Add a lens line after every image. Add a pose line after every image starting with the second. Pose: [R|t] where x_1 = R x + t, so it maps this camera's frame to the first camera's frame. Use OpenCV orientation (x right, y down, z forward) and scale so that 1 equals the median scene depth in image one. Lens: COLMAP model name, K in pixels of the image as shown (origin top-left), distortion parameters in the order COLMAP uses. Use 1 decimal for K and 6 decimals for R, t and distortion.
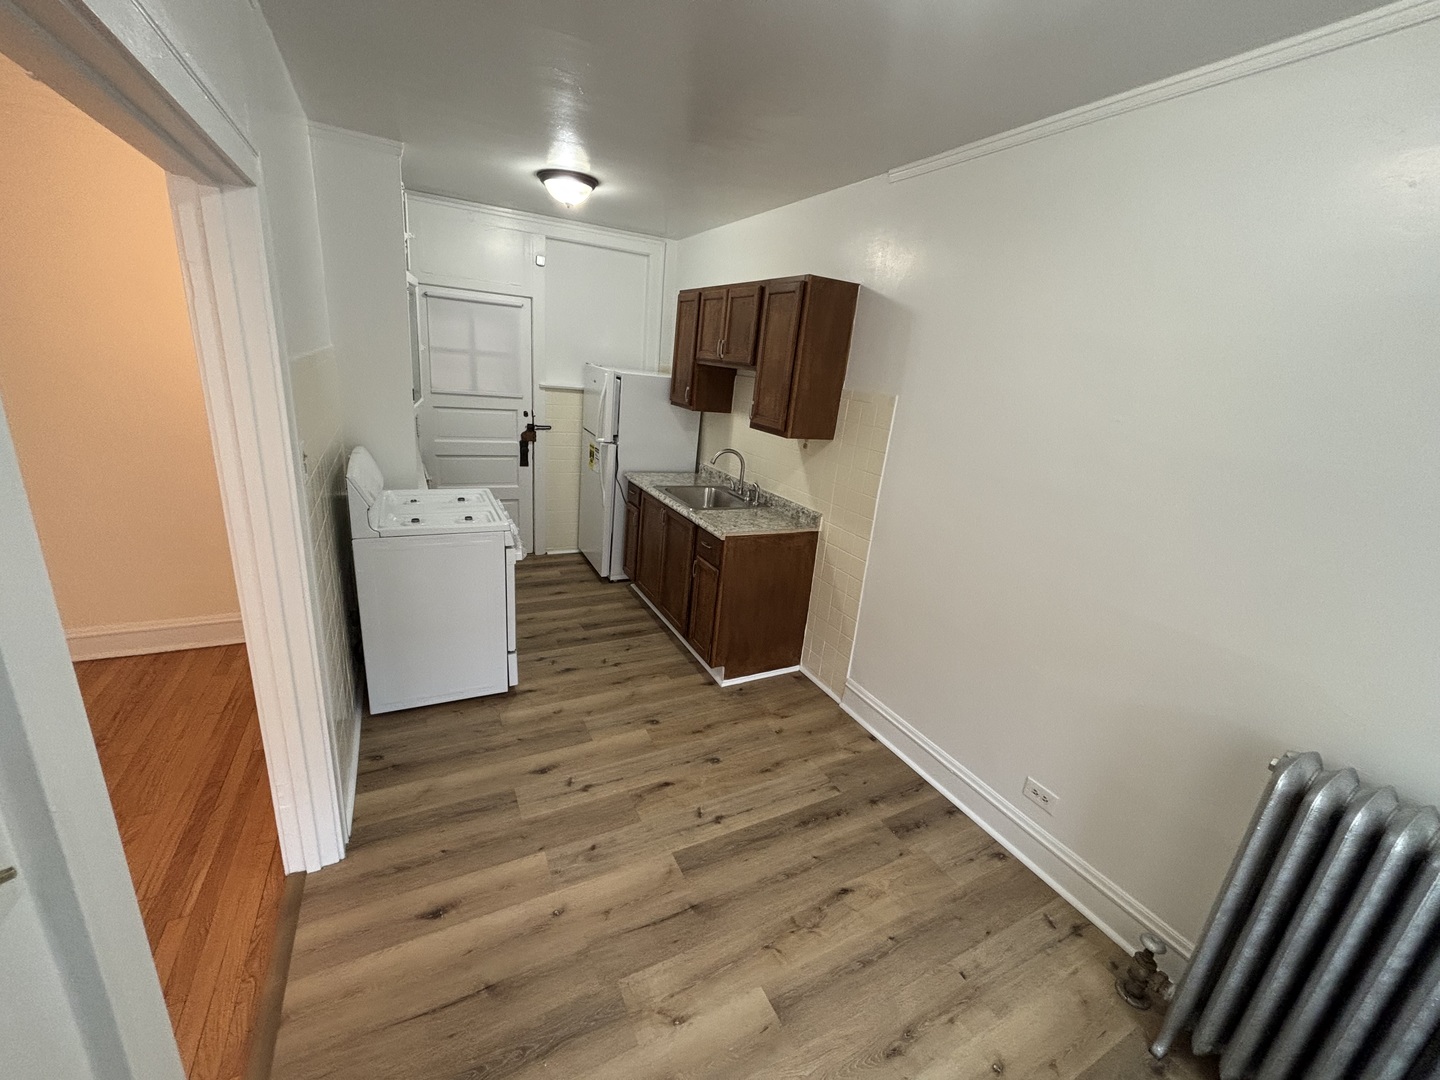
lens RADIAL K [[572.0, 0, 720.0], [0, 572.0, 540.0], [0, 0, 1]] dist [0.017199, -0.000029]
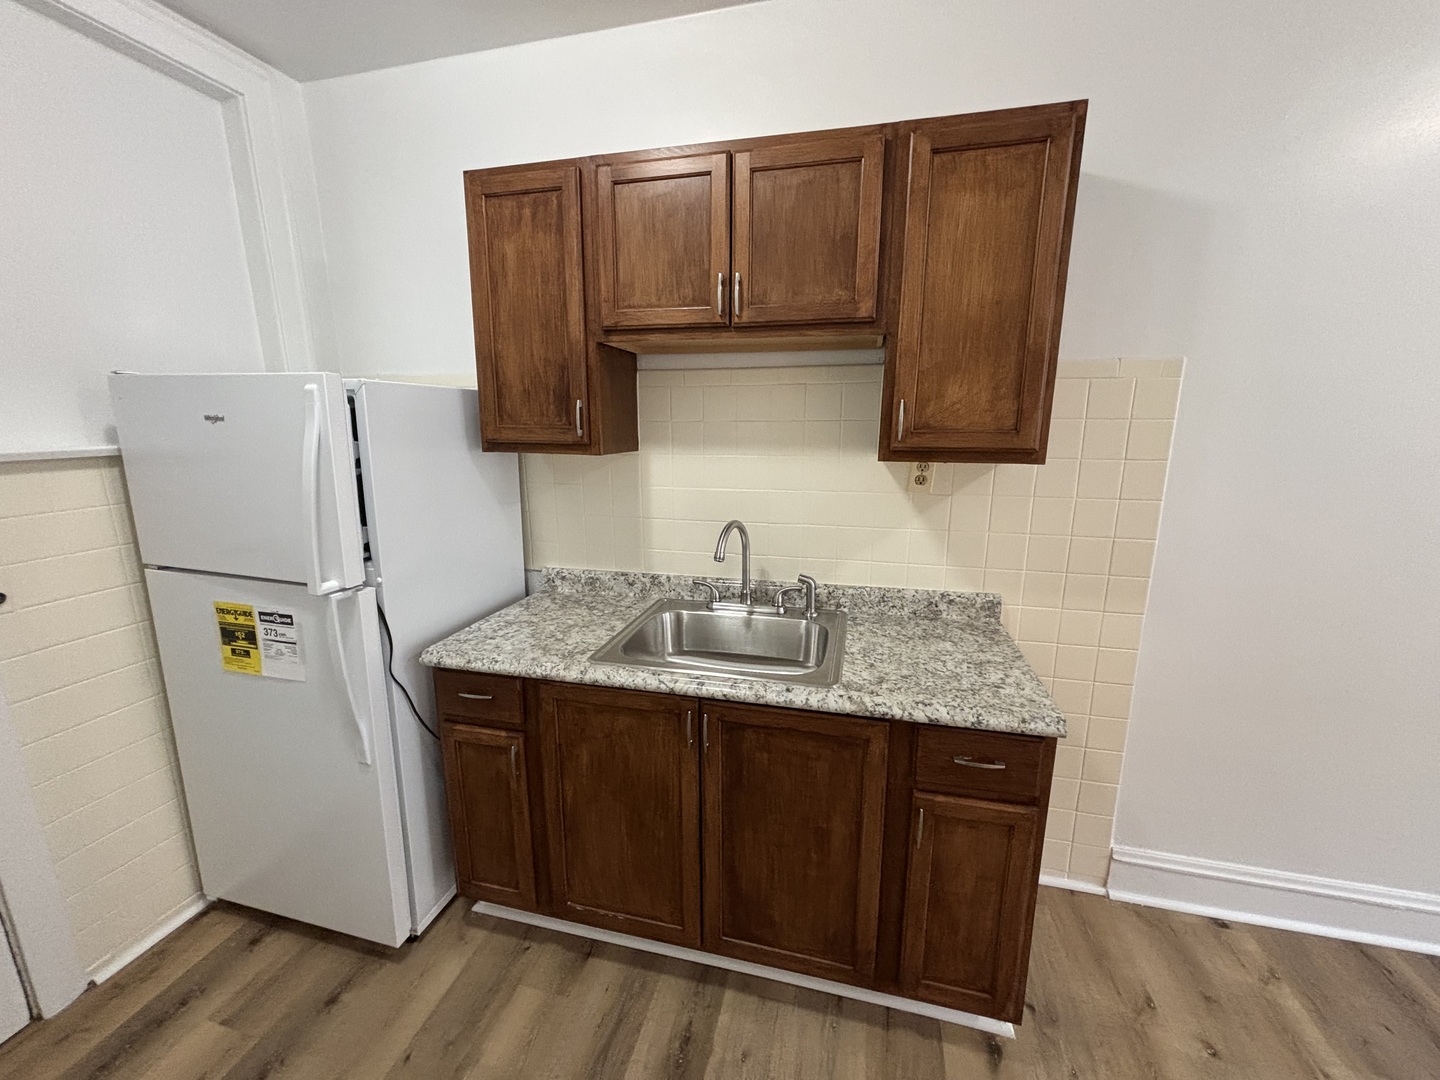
lens RADIAL K [[577.3, 0, 720.0], [0, 577.3, 540.0], [0, 0, 1]] dist [0.000695, 0.000119]
pose [[0.662727, -0.246422, 0.707155, -0.346094], [0.282651, 0.956773, 0.068513, -0.192935], [-0.693470, 0.154472, 0.703731, 0.736449]]
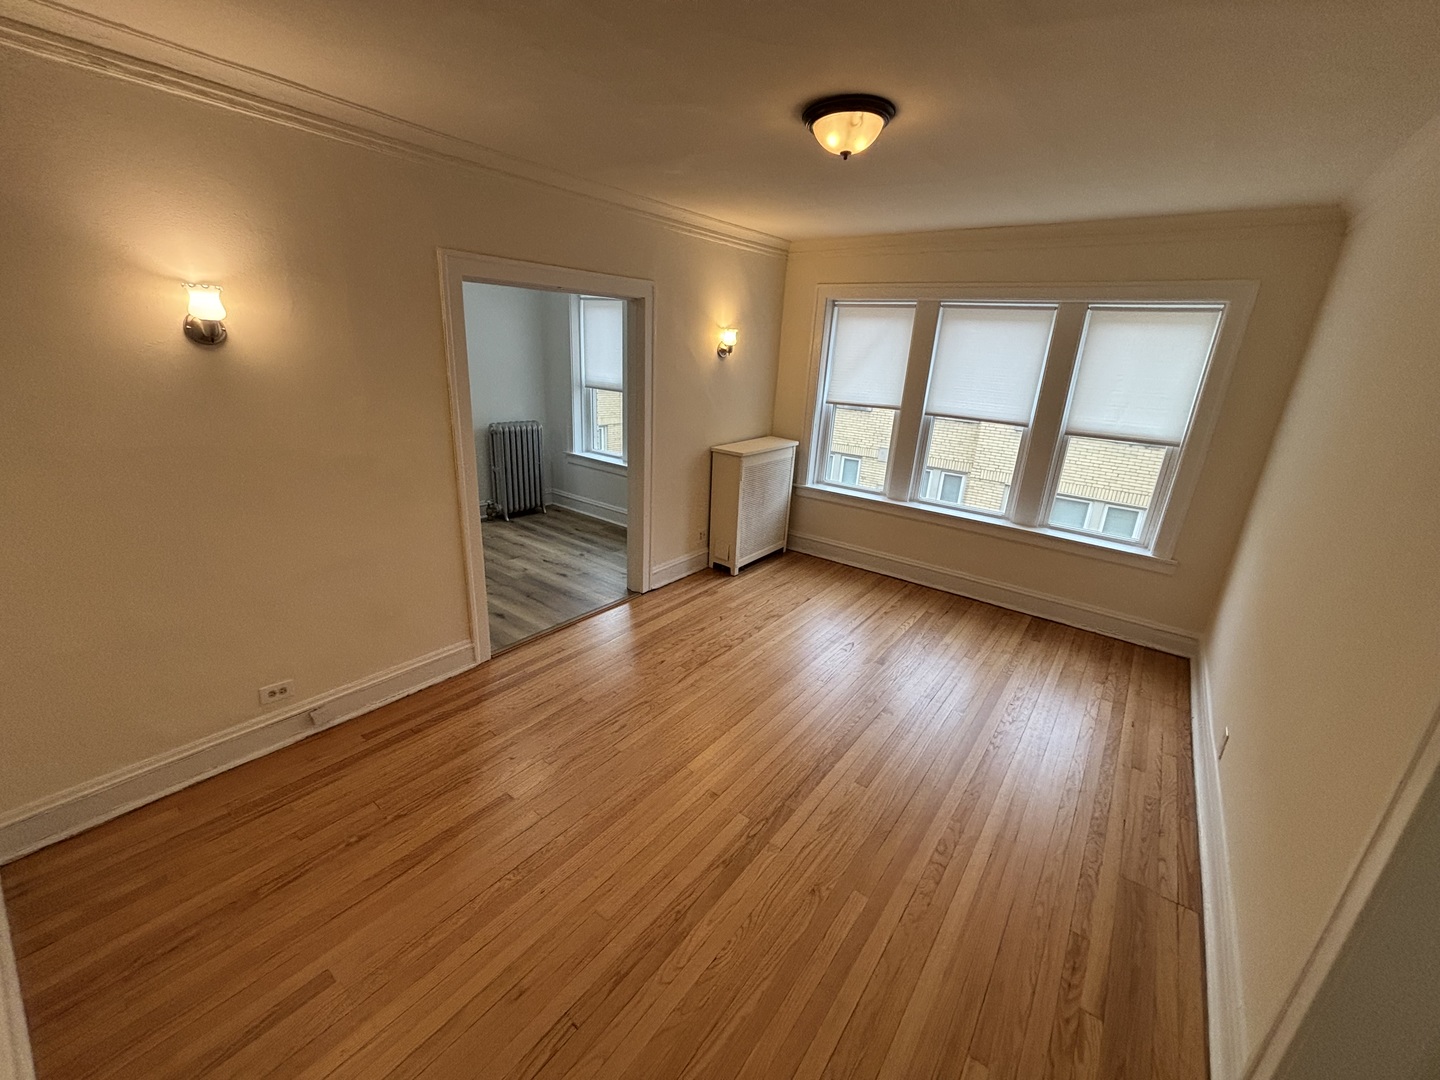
lens RADIAL K [[577.3, 0, 720.0], [0, 577.3, 540.0], [0, 0, 1]] dist [0.000695, 0.000119]
pose [[-0.421334, -0.390131, 0.818704, -1.305385], [0.181800, 0.848086, 0.497693, -0.263912], [-0.888497, 0.358536, -0.286401, 0.419530]]
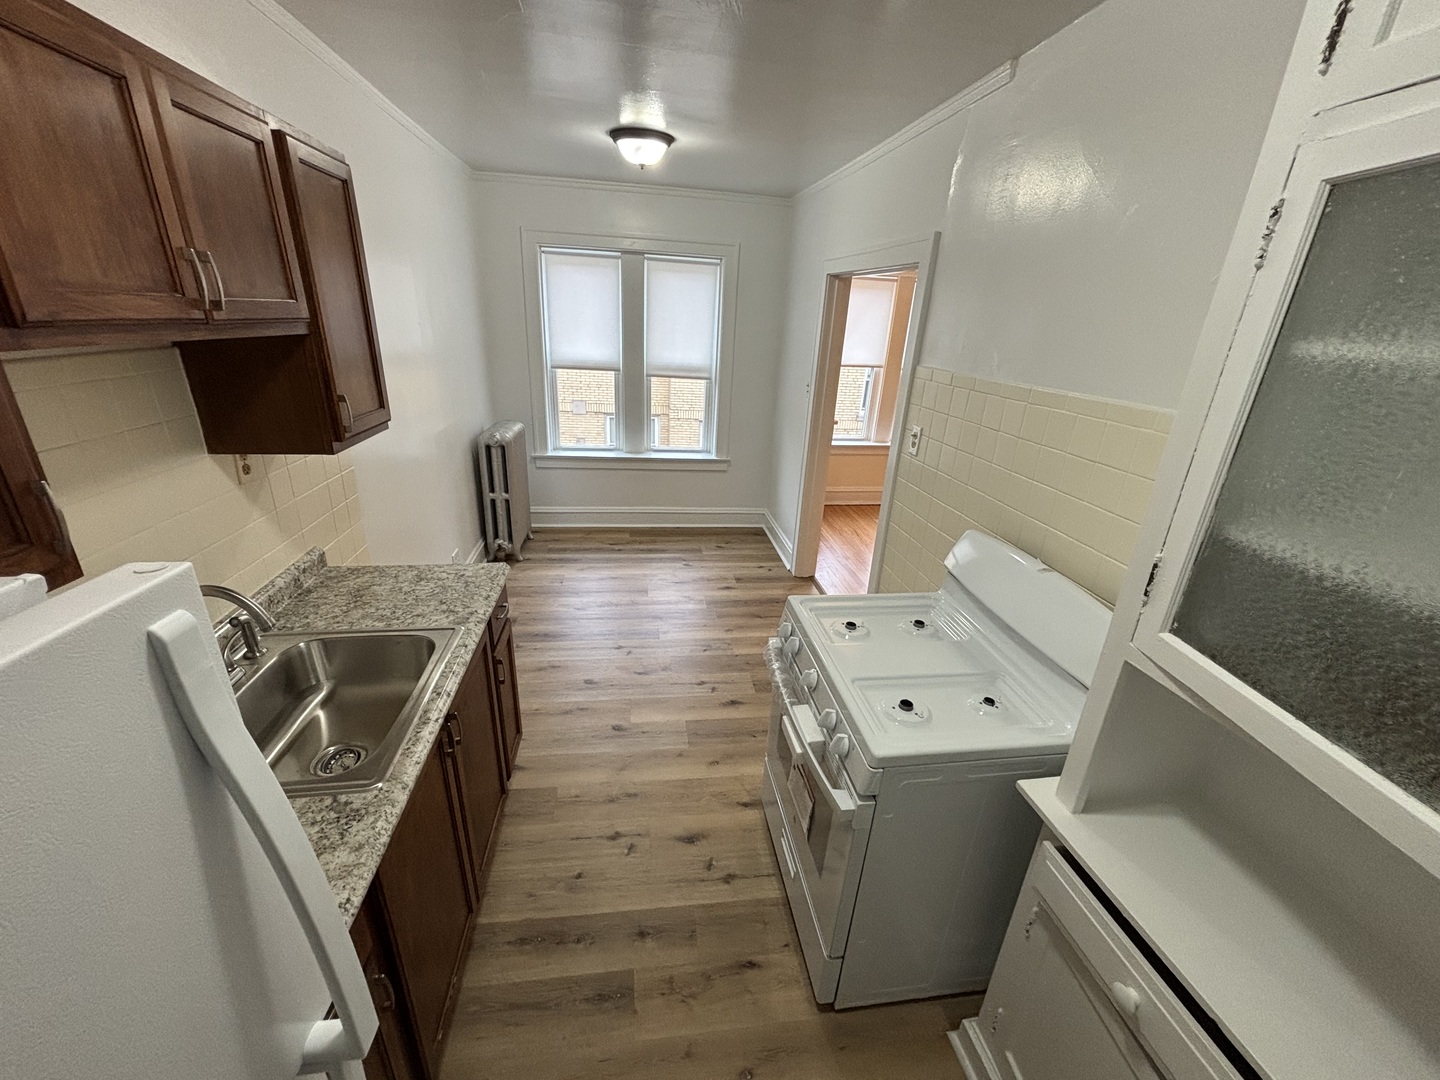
lens RADIAL K [[577.3, 0, 720.0], [0, 577.3, 540.0], [0, 0, 1]] dist [0.000695, 0.000119]
pose [[-0.935061, -0.244846, 0.256341, -0.363212], [-0.027890, 0.771707, 0.635367, -0.429323], [-0.353387, 0.586957, -0.728422, 1.207495]]
